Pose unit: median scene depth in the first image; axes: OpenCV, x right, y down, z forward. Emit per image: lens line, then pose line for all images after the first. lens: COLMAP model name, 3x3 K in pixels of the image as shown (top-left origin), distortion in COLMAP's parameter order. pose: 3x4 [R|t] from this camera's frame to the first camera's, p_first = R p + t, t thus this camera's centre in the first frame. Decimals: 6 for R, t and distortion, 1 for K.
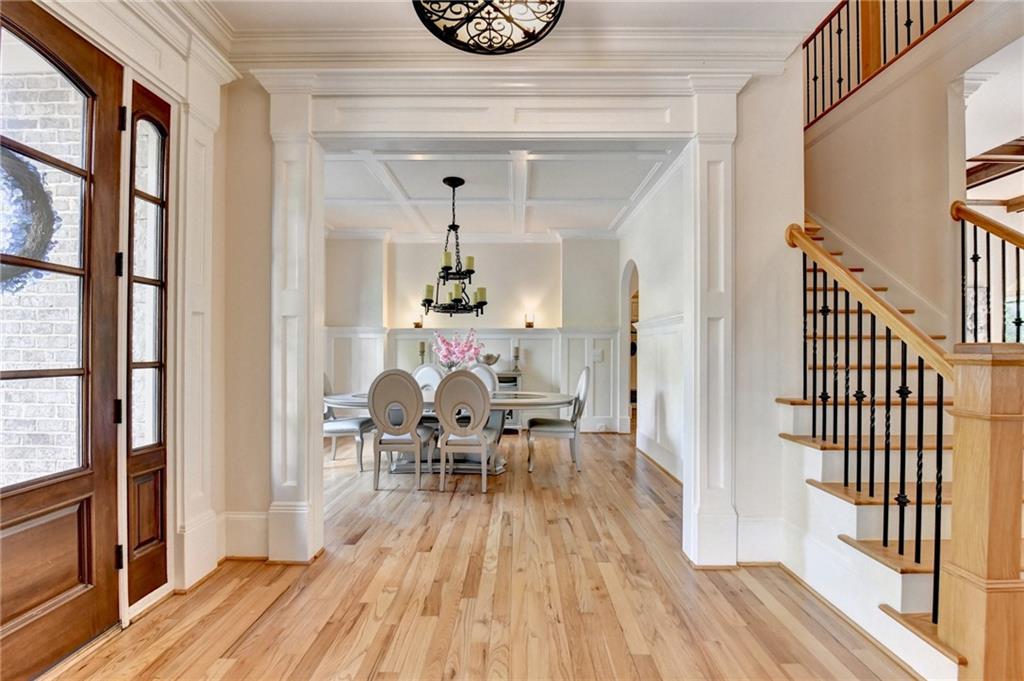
lens RADIAL K [[426.3, 0, 515.6], [0, 426.3, 352.4], [0, 0, 1]] dist [-0.022156, -0.000036]
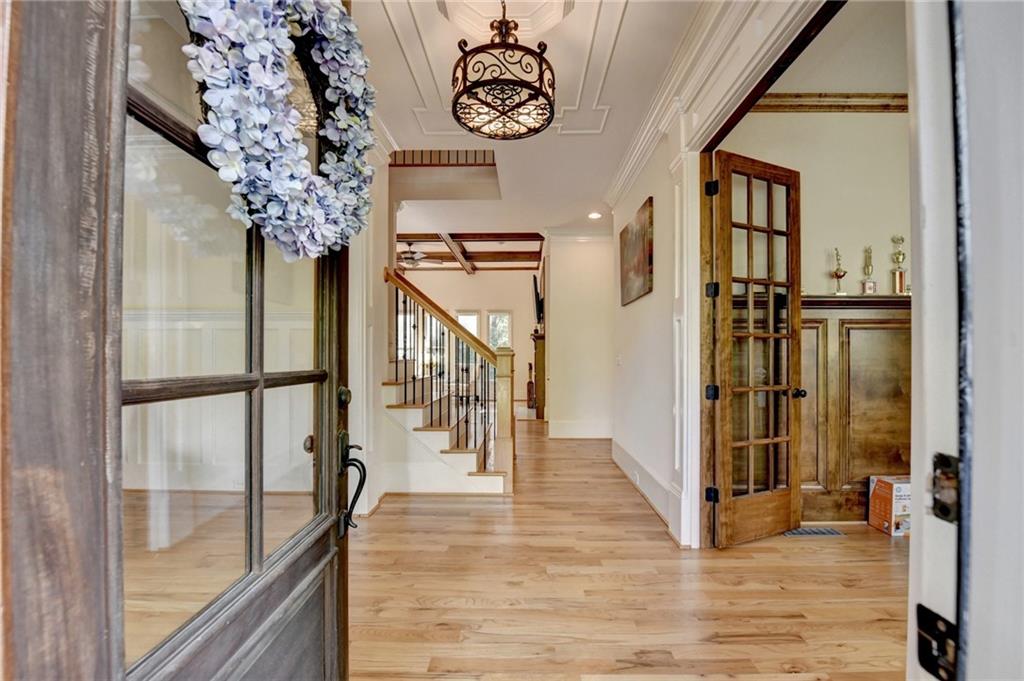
lens RADIAL K [[426.3, 0, 515.6], [0, 426.3, 352.4], [0, 0, 1]] dist [-0.022156, -0.000036]
pose [[0.012972, 0.006864, 0.999892, -0.845472], [-0.004304, 0.999968, -0.006808, 0.011656], [-0.999907, -0.004215, 0.013001, 0.504340]]
